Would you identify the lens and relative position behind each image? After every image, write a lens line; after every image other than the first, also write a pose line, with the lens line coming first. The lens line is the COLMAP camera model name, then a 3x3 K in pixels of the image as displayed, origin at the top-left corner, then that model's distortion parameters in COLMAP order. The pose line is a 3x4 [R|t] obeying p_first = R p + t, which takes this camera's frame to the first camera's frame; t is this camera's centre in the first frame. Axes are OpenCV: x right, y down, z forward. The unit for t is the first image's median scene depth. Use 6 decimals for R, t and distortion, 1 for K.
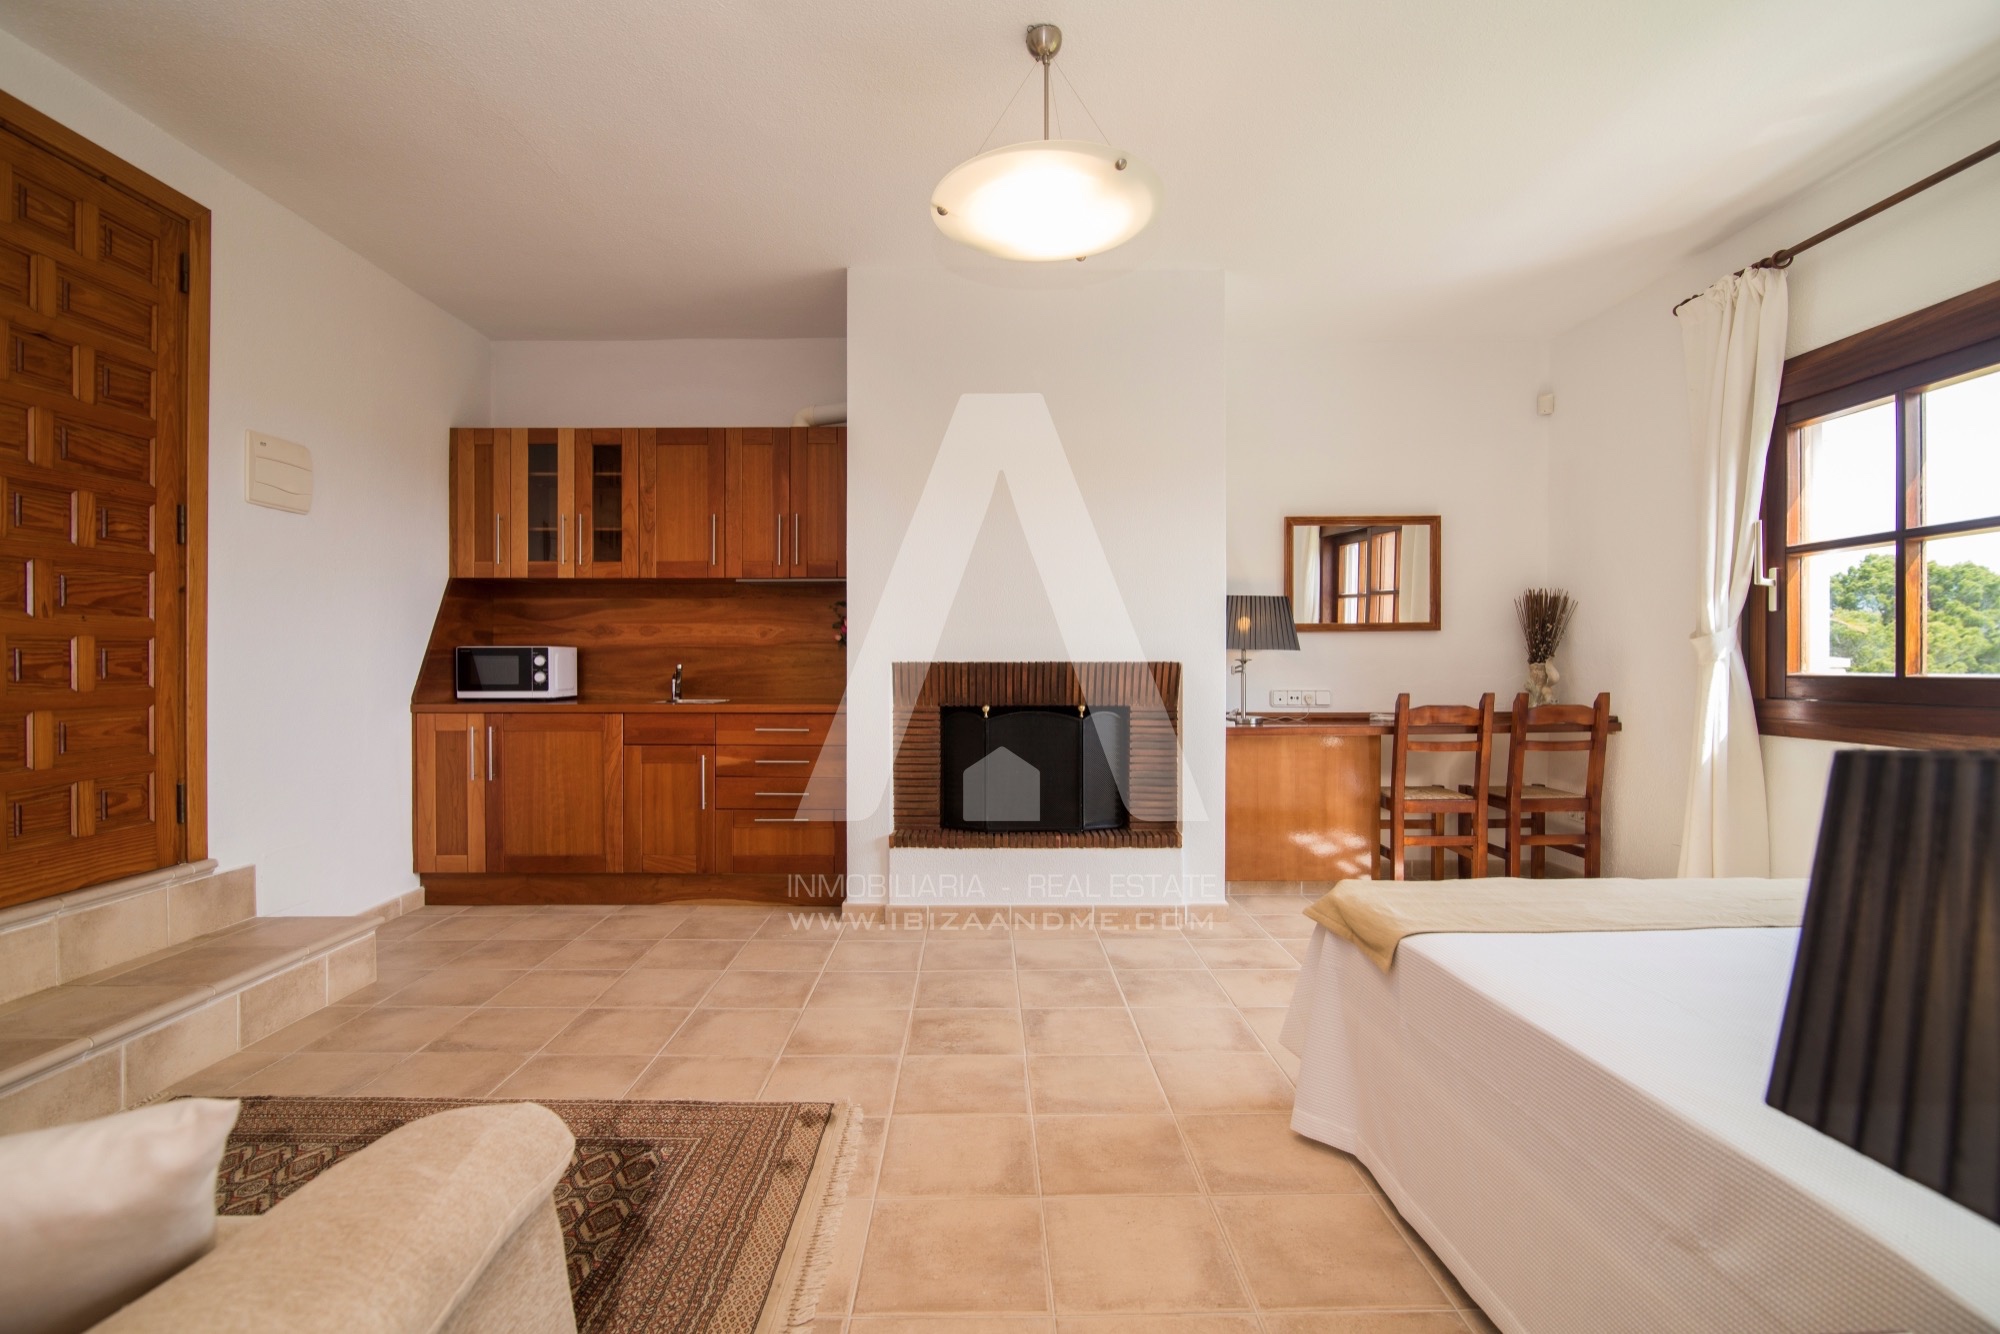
lens RADIAL K [[911.4, 0, 993.6], [0, 911.4, 664.8], [0, 0, 1]] dist [-0.014667, 0.000217]
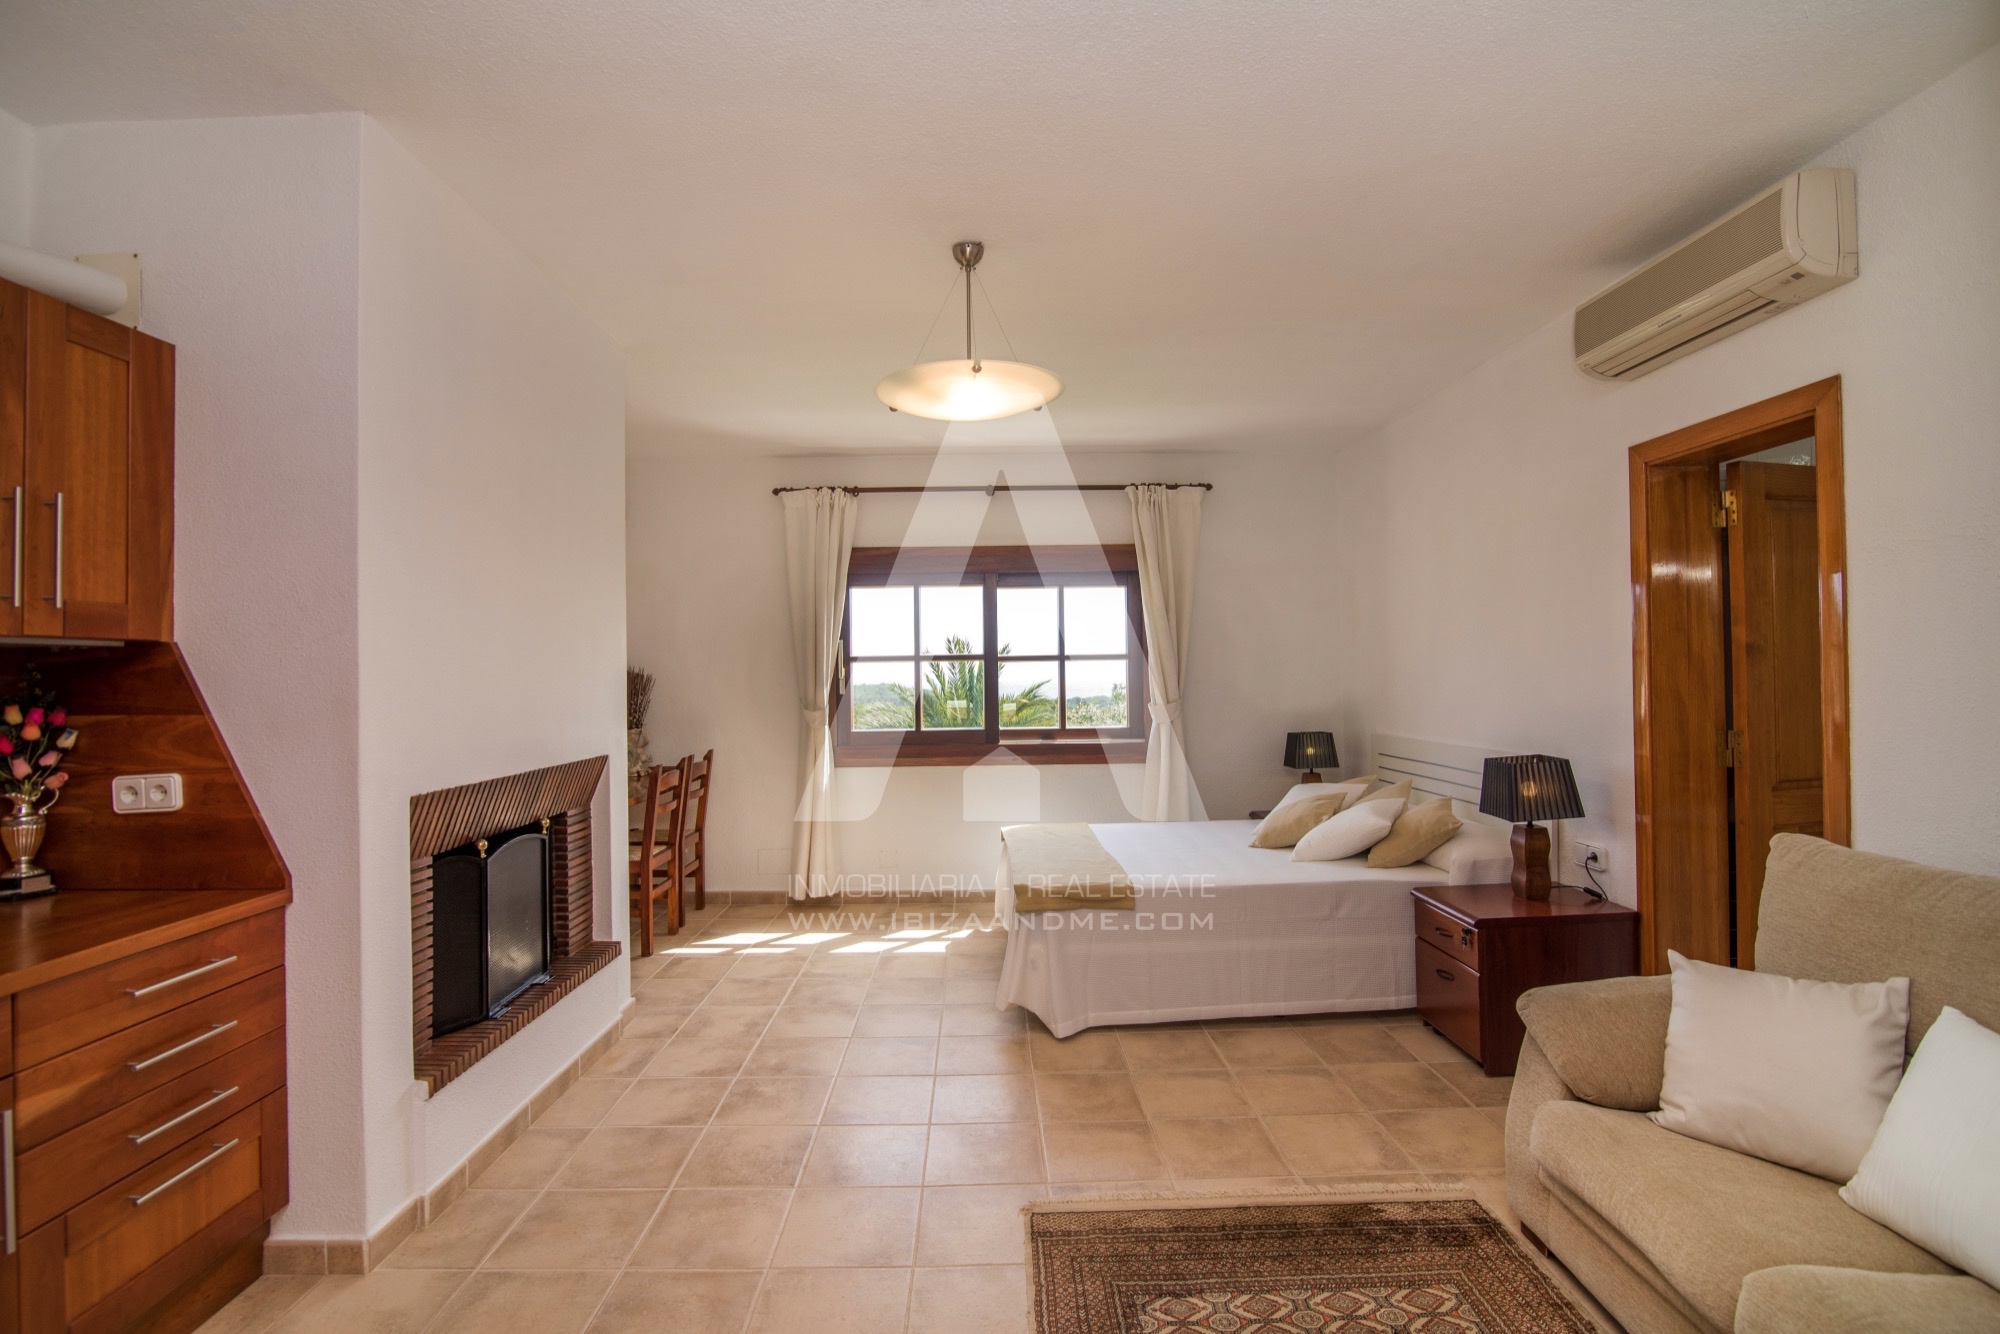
lens RADIAL K [[911.4, 0, 993.9], [0, 911.4, 665.8], [0, 0, 1]] dist [-0.014667, 0.000217]
pose [[0.000832, 0.008886, 0.999960, -0.887250], [0.016102, 0.999831, -0.008898, -0.097029], [-0.999870, 0.016109, 0.000688, 0.752067]]
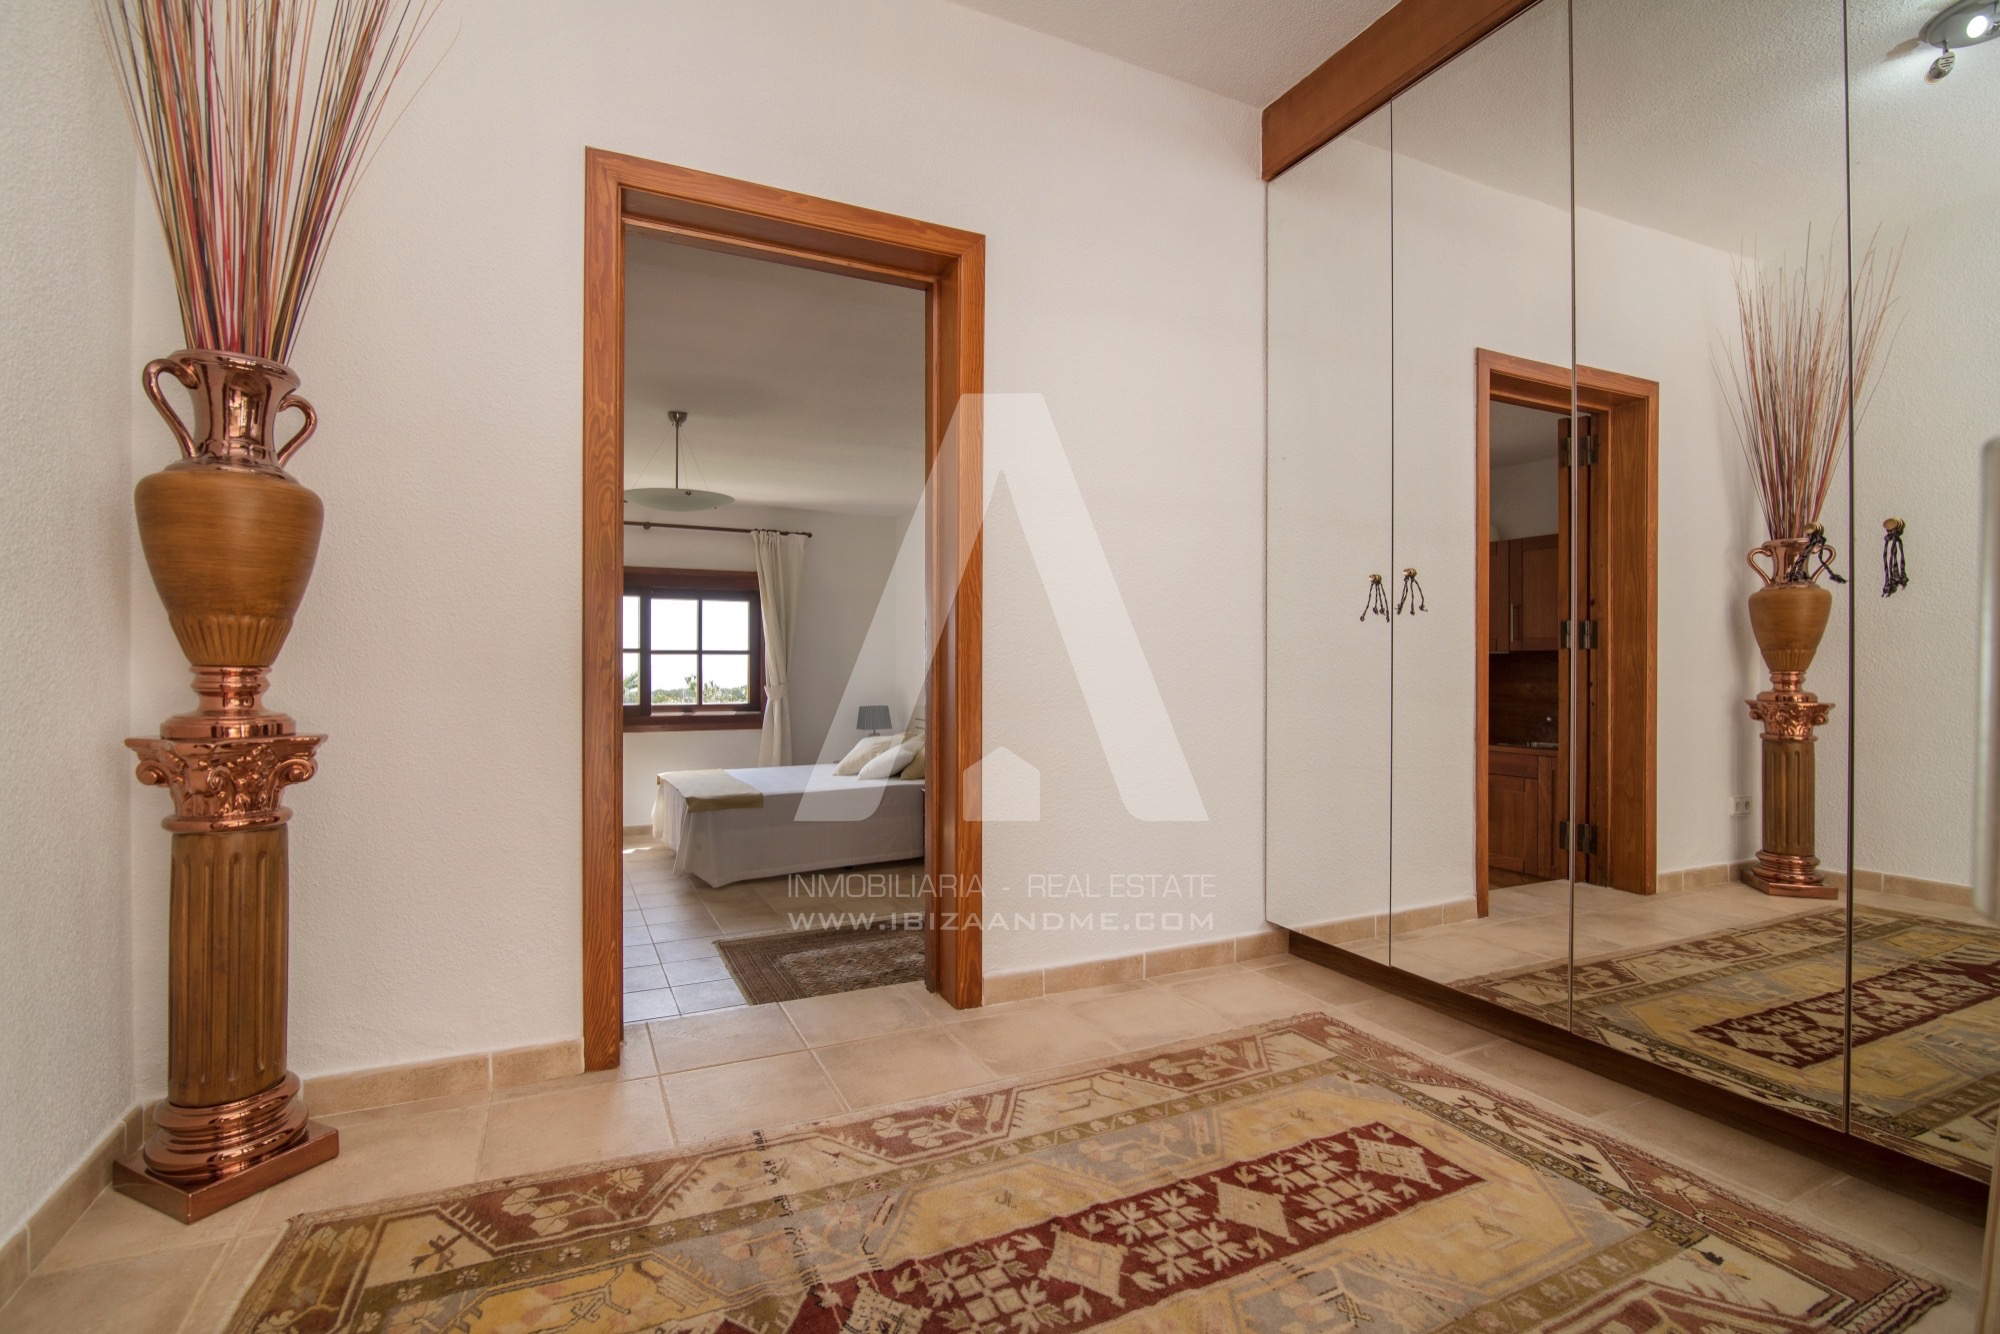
lens RADIAL K [[911.4, 0, 996.5], [0, 911.4, 664.0], [0, 0, 1]] dist [-0.014667, 0.000217]
pose [[-0.430581, 0.000167, 0.902552, -1.632351], [-0.001036, 0.999999, -0.000679, -0.093974], [-0.902551, -0.001227, -0.430581, 0.951675]]
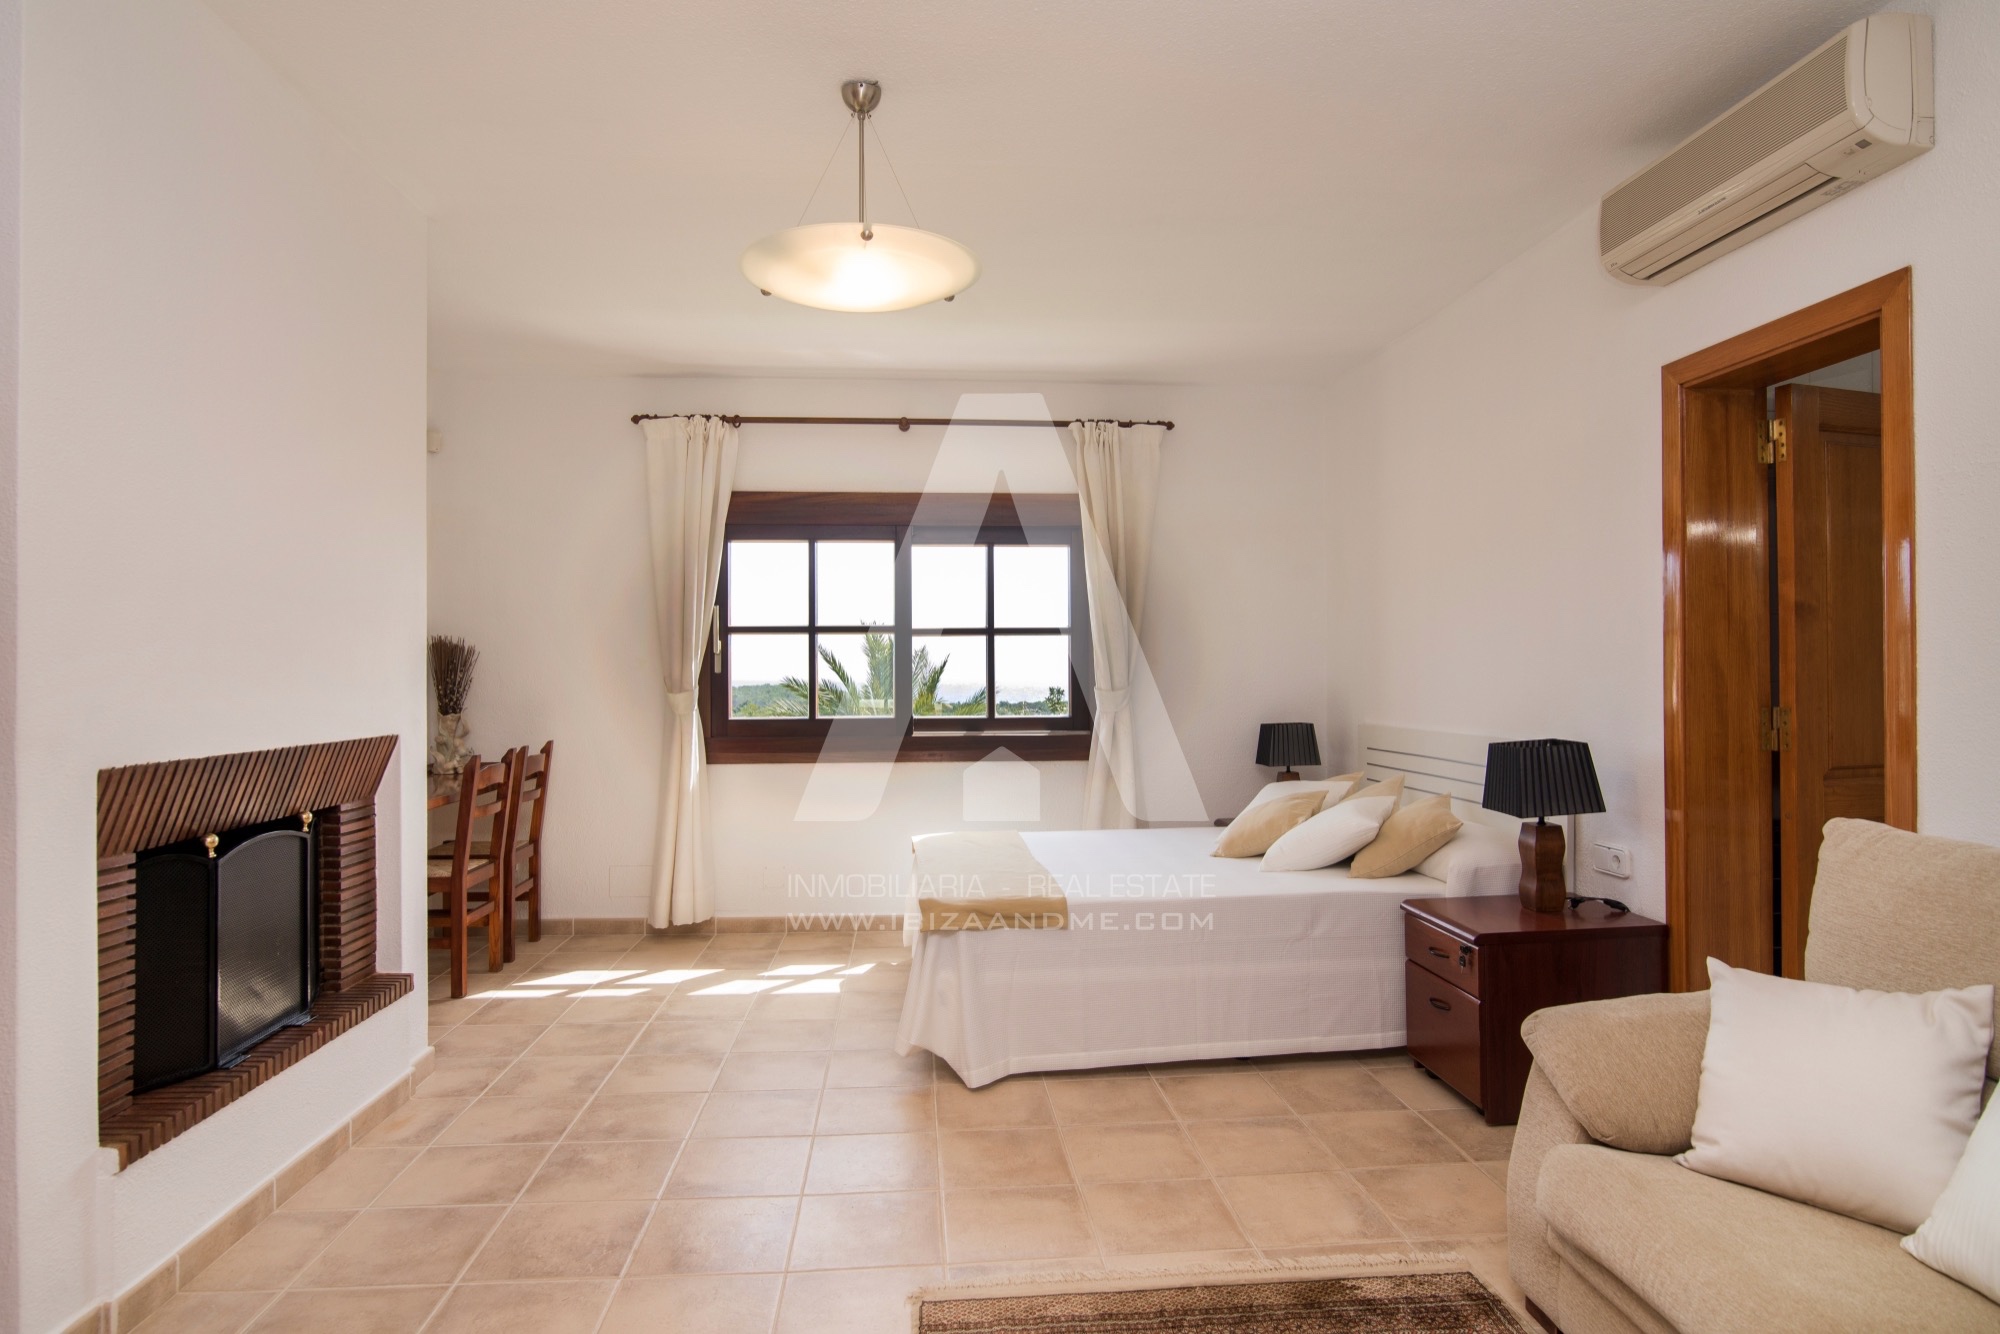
lens RADIAL K [[1090.4, 0, 993.9], [0, 1090.4, 666.4], [0, 0, 1]] dist [-0.002306, -0.001911]
pose [[-0.062049, 0.006531, 0.998052, -0.846954], [0.007178, 0.999956, -0.006097, -0.059259], [-0.998047, 0.006786, -0.062093, 0.723198]]
